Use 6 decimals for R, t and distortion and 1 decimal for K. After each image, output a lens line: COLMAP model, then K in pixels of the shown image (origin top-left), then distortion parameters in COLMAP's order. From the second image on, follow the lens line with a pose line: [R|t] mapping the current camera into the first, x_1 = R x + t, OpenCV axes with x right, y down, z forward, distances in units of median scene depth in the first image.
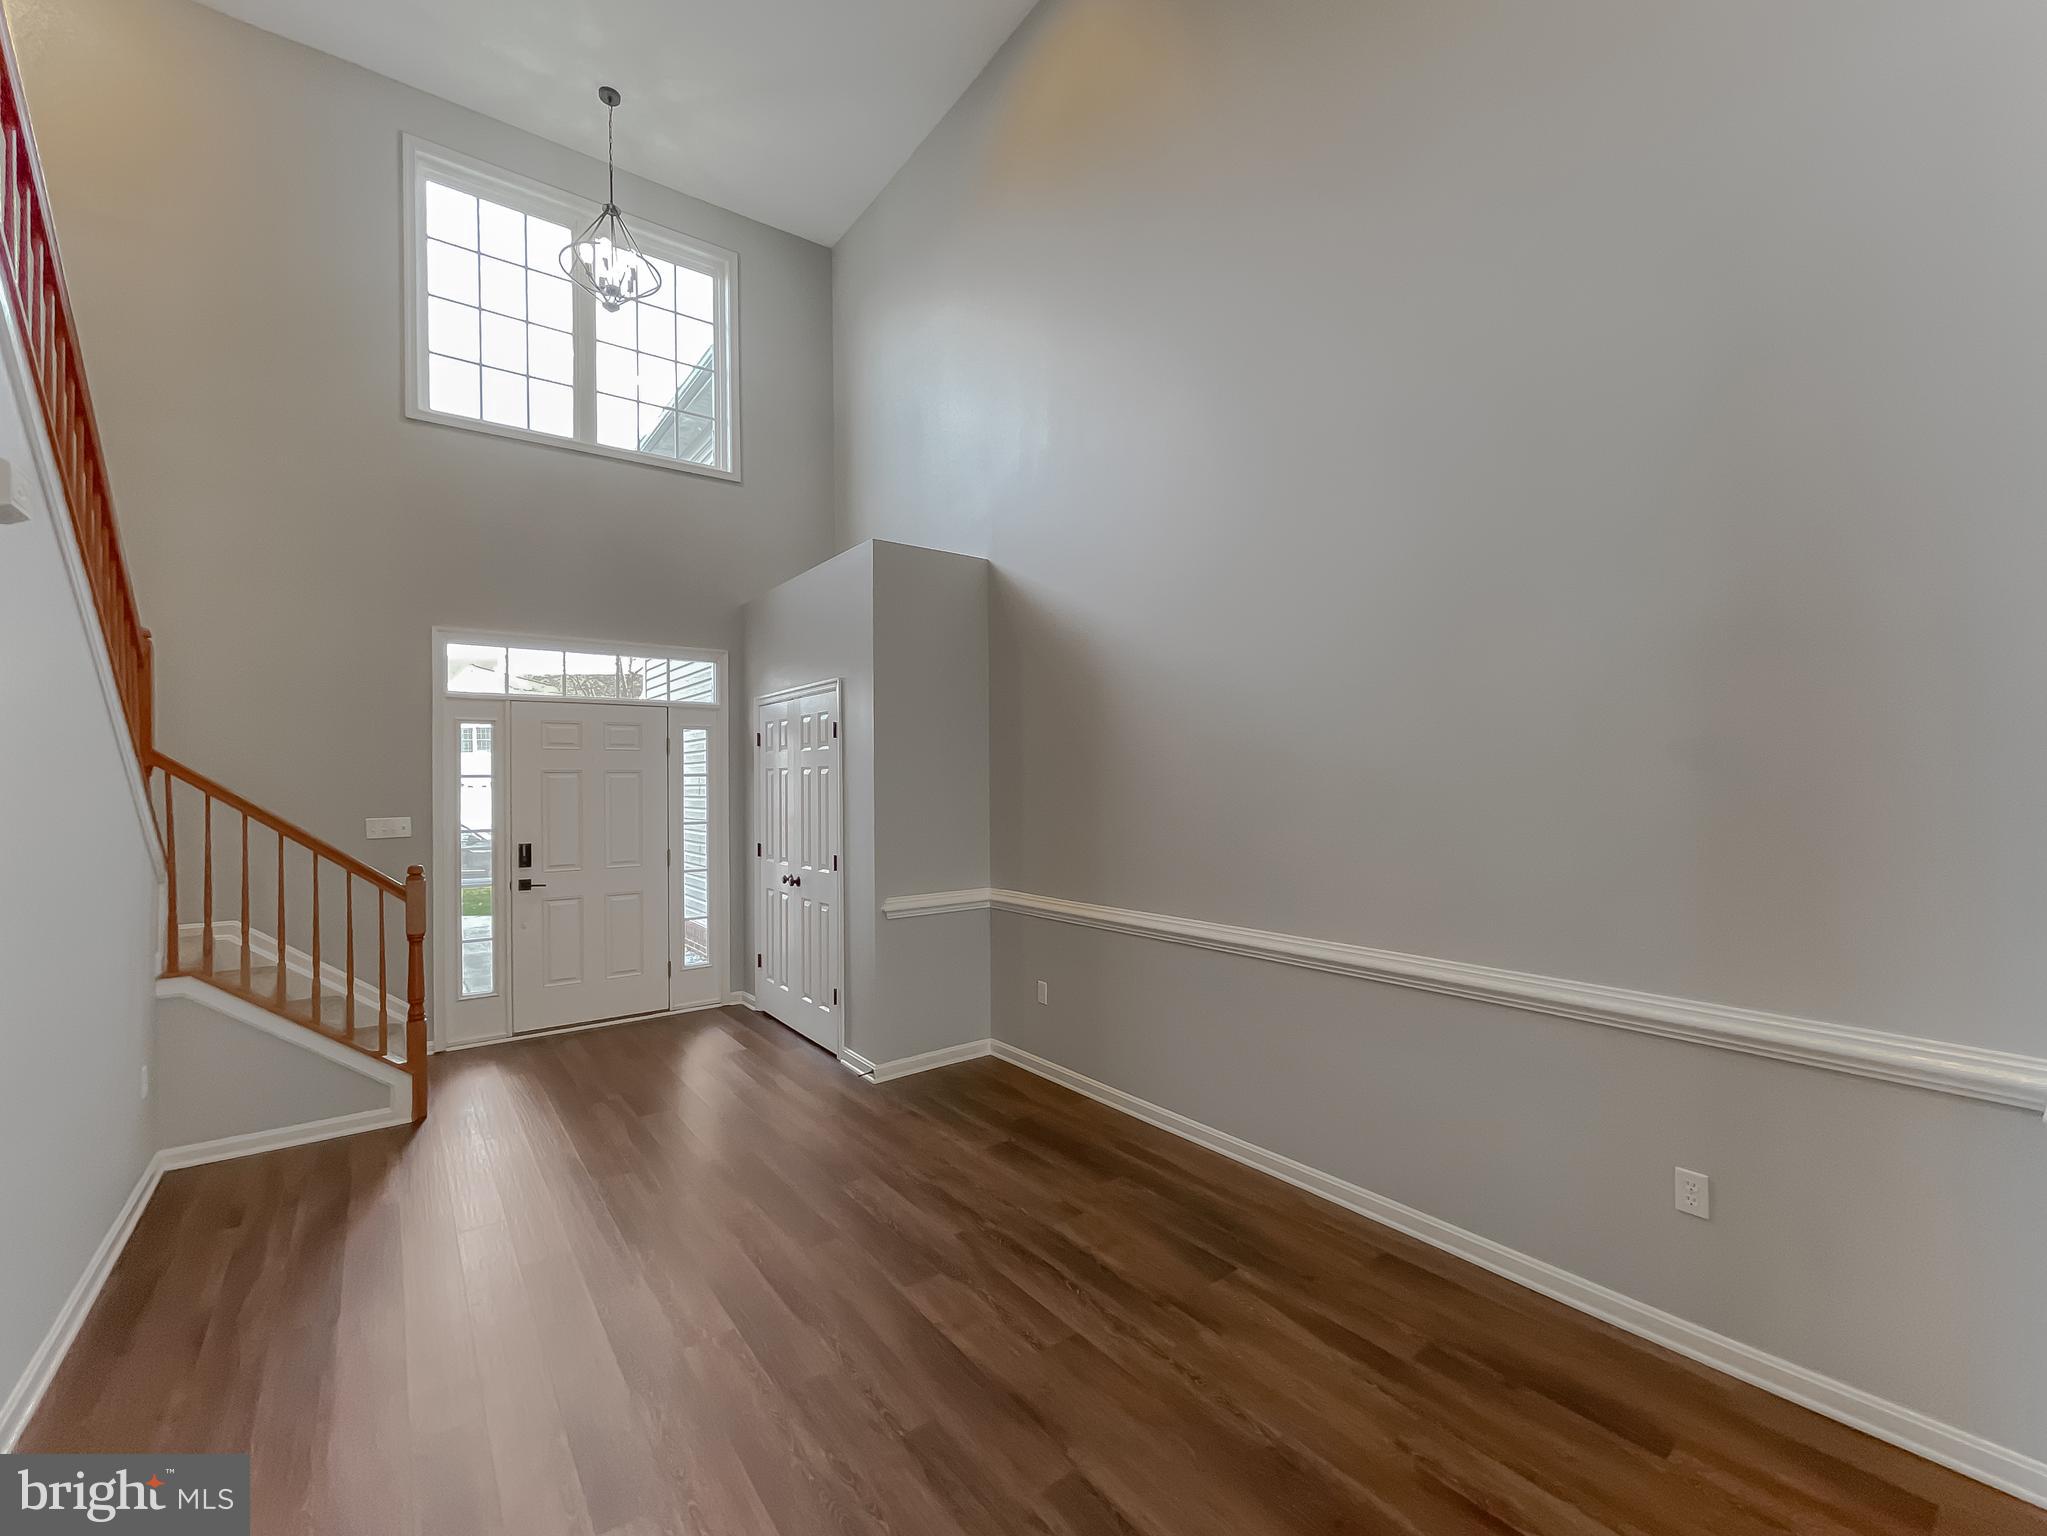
lens RADIAL K [[851.9, 0, 1014.7], [0, 851.9, 774.4], [0, 0, 1]] dist [-0.002361, 0.000353]
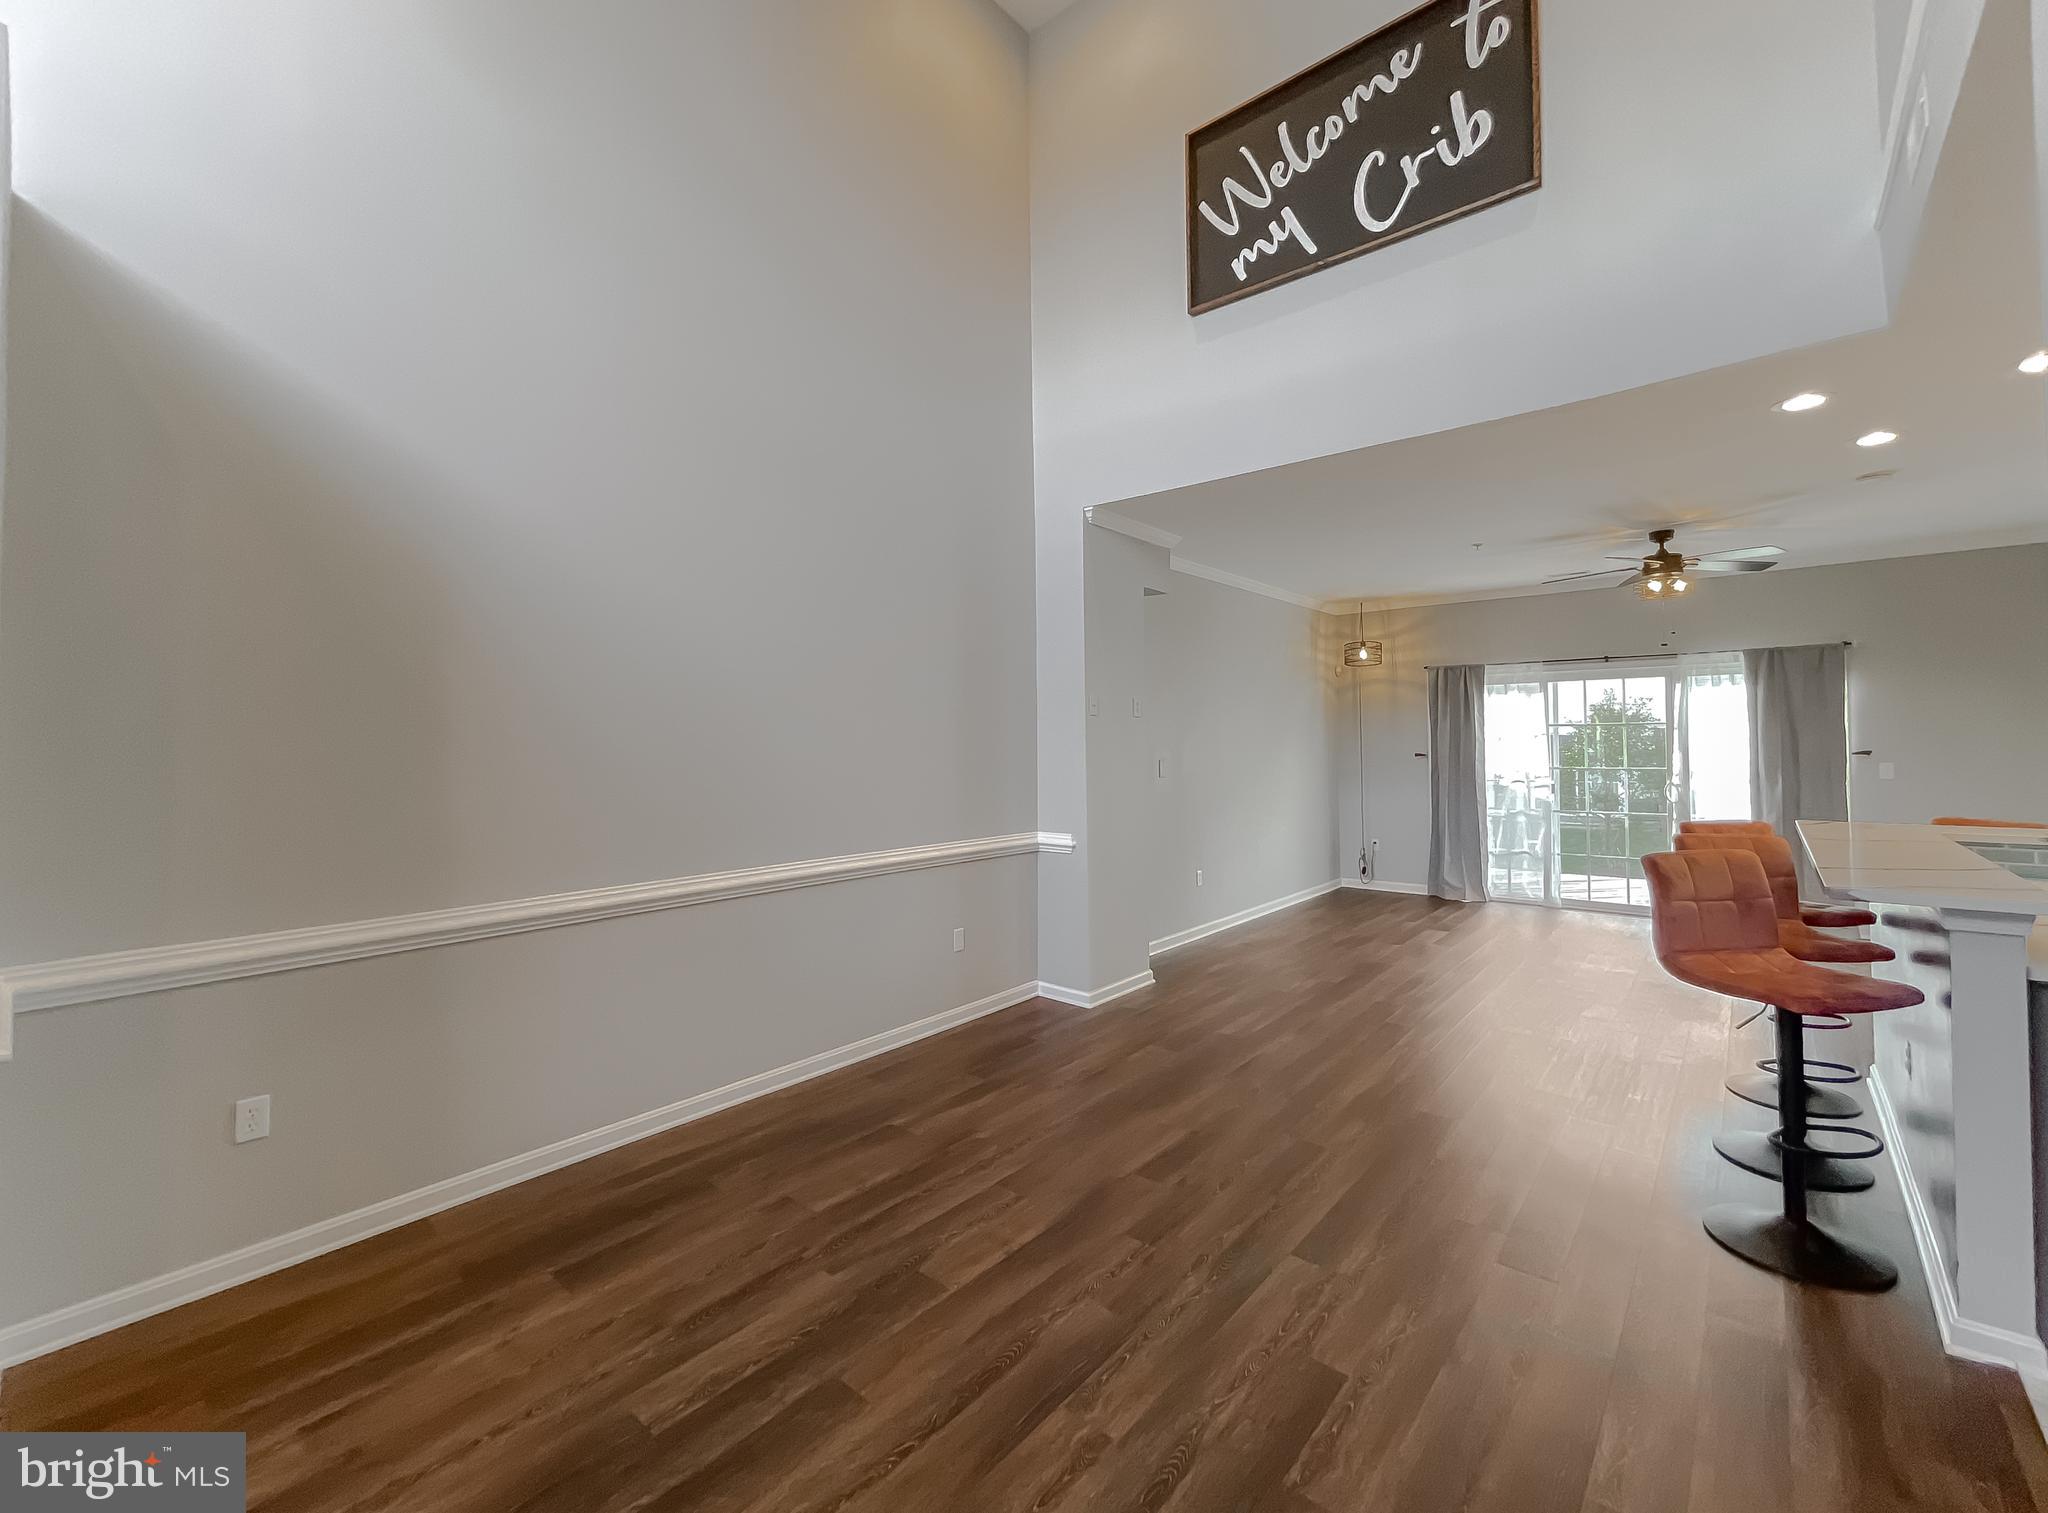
lens RADIAL K [[855.3, 0, 1018.3], [0, 855.3, 726.5], [0, 0, 1]] dist [-0.003148, -0.000665]
pose [[-0.207317, 0.028623, 0.977855, -0.554771], [0.001306, 0.999579, -0.028982, 0.027354], [-0.978273, -0.004731, -0.207267, 0.606260]]
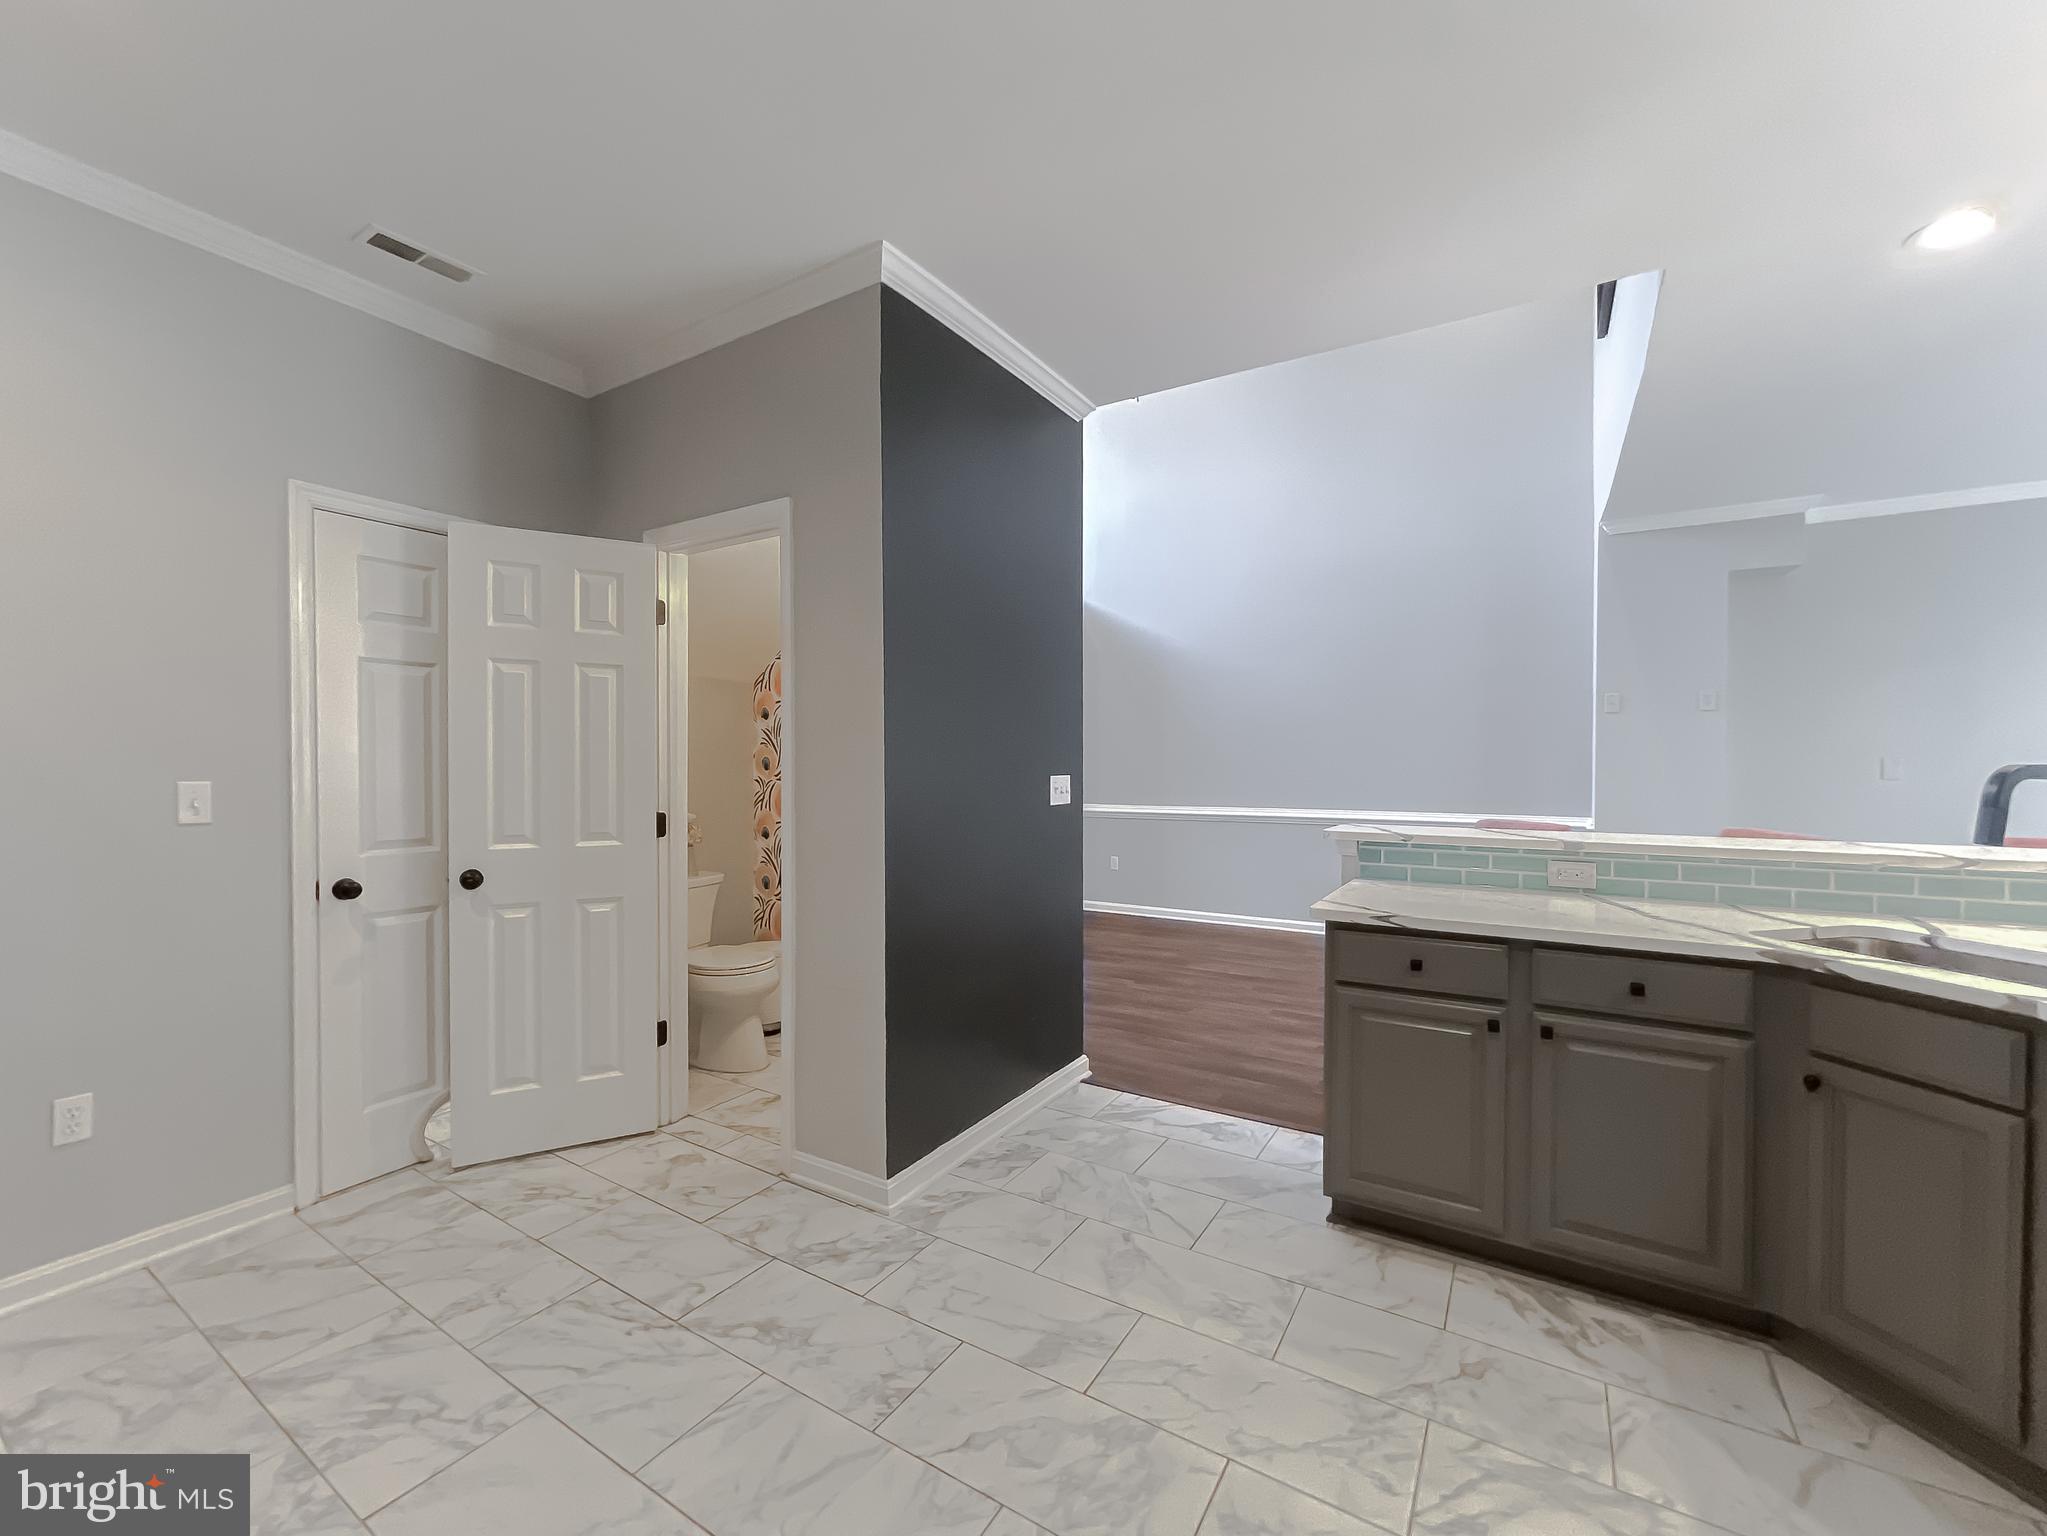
lens RADIAL K [[835.5, 0, 1020.6], [0, 835.5, 774.5], [0, 0, 1]] dist [0.000522, 0.000145]
pose [[0.931654, 0.002674, 0.363336, -0.680395], [-0.010051, 0.999780, 0.018417, 0.052377], [-0.363207, -0.020810, 0.931476, -0.408406]]
